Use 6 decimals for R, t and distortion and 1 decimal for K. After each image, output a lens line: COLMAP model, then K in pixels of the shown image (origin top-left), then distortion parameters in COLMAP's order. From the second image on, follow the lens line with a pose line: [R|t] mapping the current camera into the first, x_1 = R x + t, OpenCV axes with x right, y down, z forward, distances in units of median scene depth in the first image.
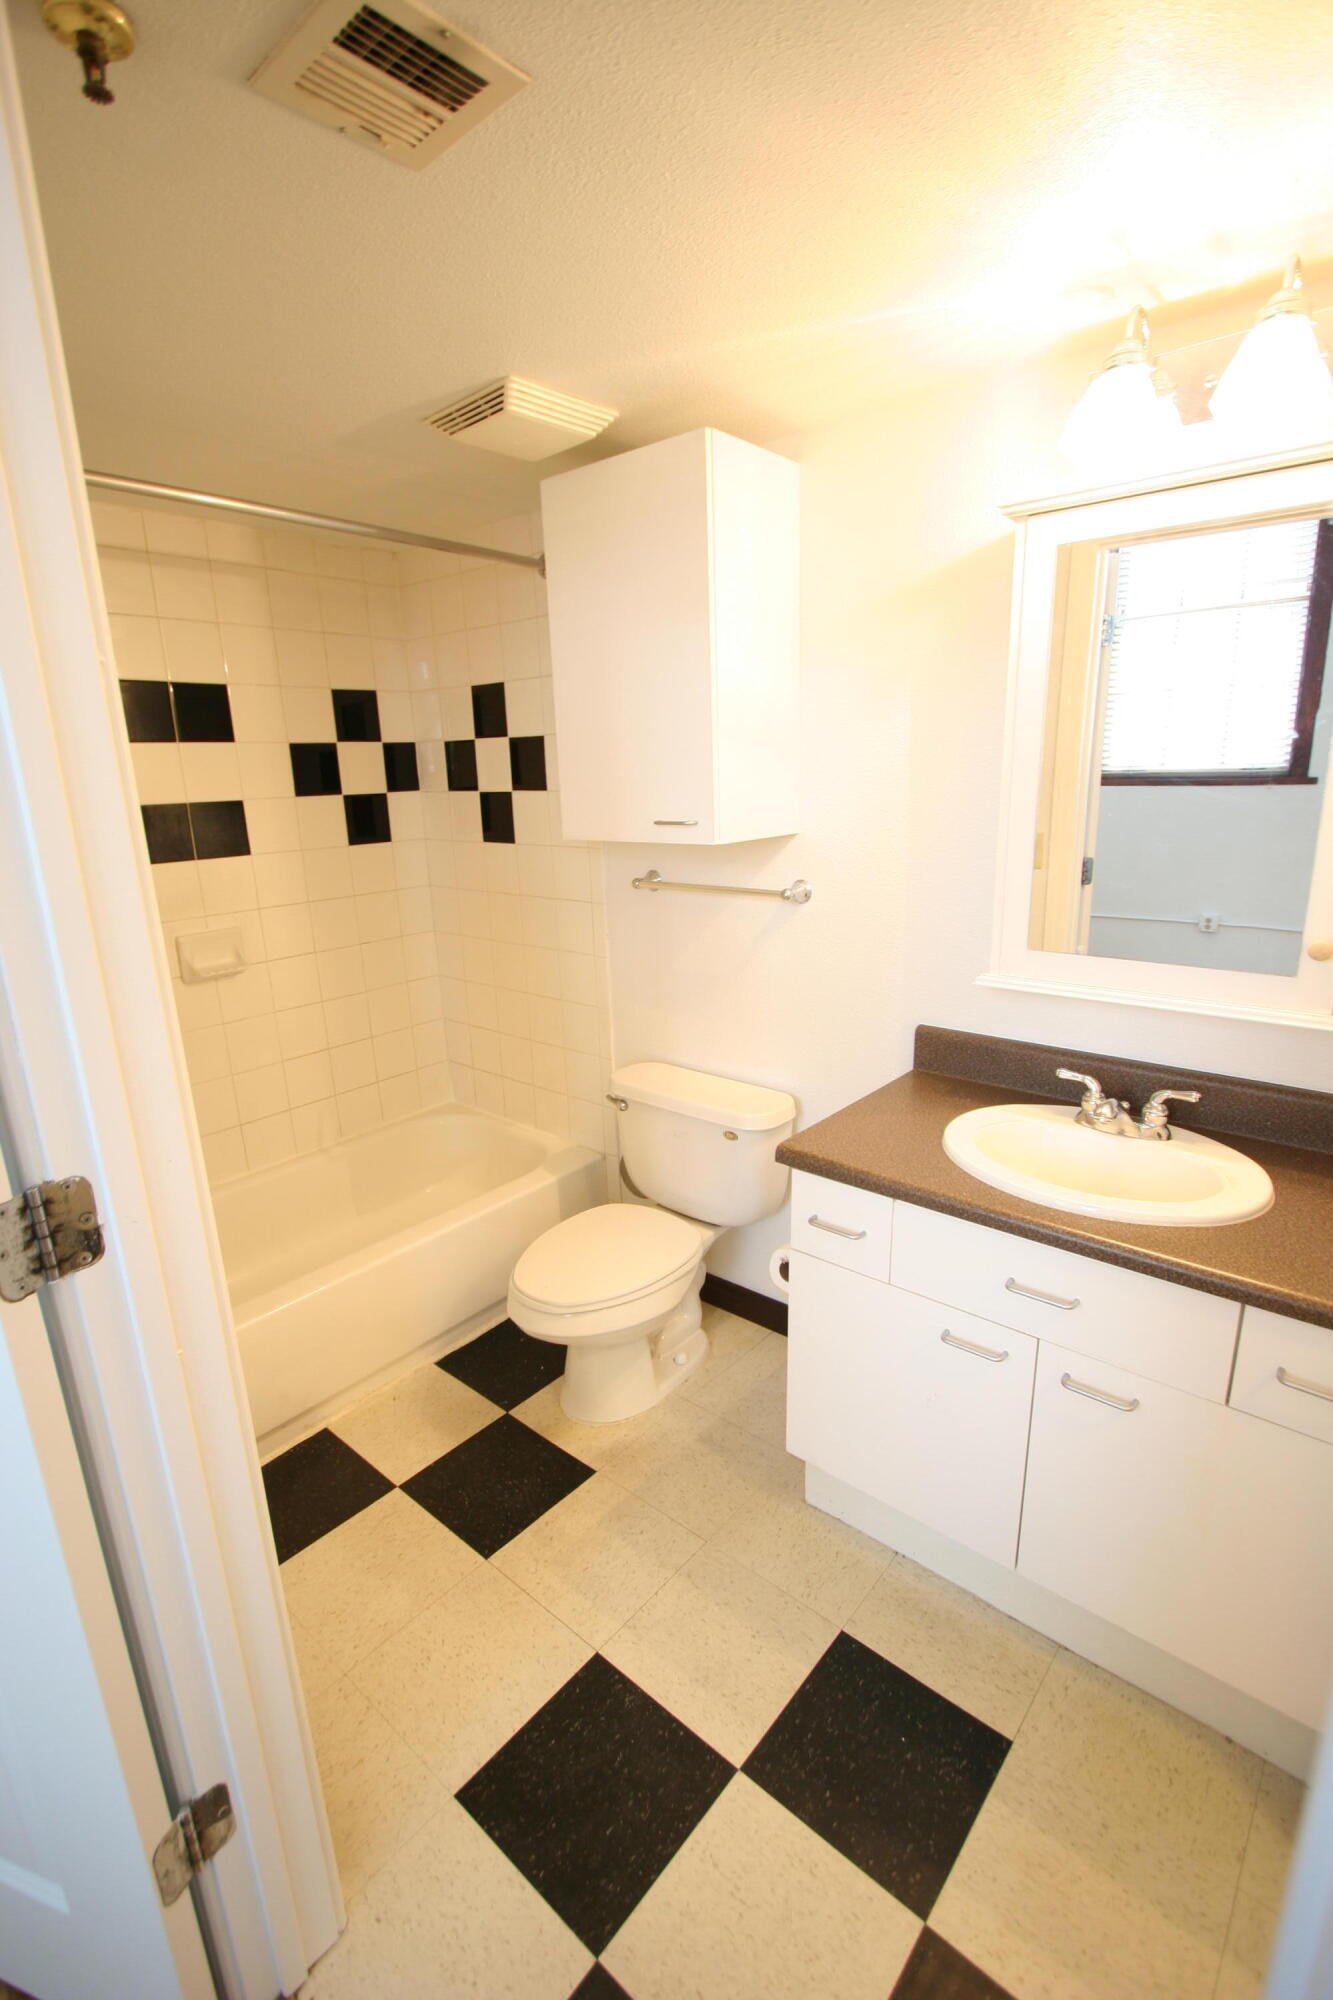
lens RADIAL K [[912.9, 0, 674.9], [0, 912.9, 1009.2], [0, 0, 1]] dist [-0.013895, 0.001597]
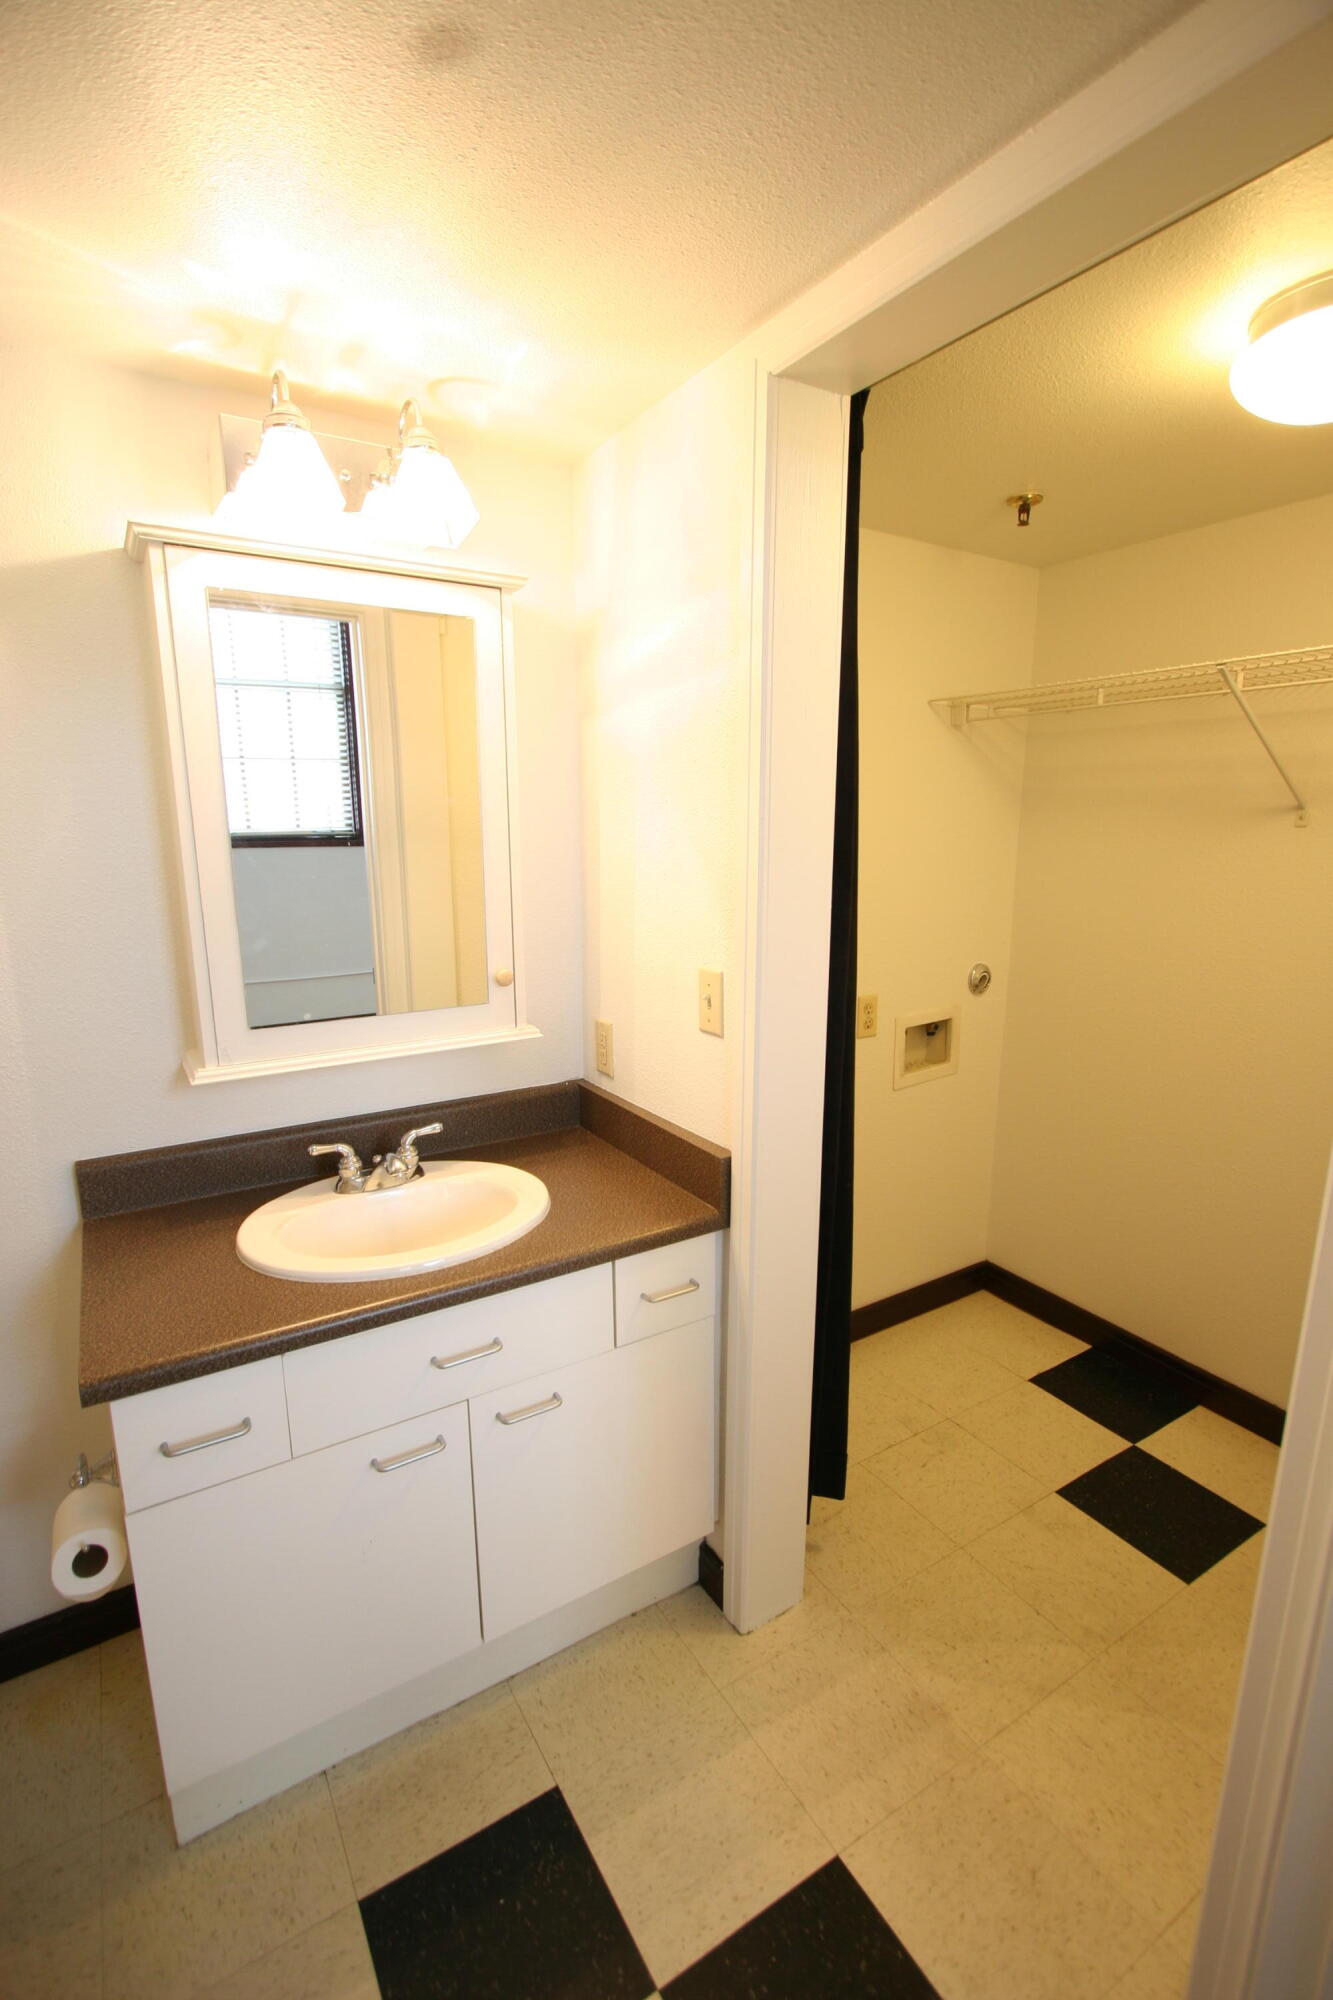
lens RADIAL K [[912.9, 0, 671.9], [0, 912.9, 1005.9], [0, 0, 1]] dist [-0.013895, 0.001597]
pose [[0.308104, -0.167017, 0.936577, -0.337217], [0.234901, 0.967343, 0.095228, -0.081289], [-0.921897, 0.190663, 0.337275, 0.334467]]
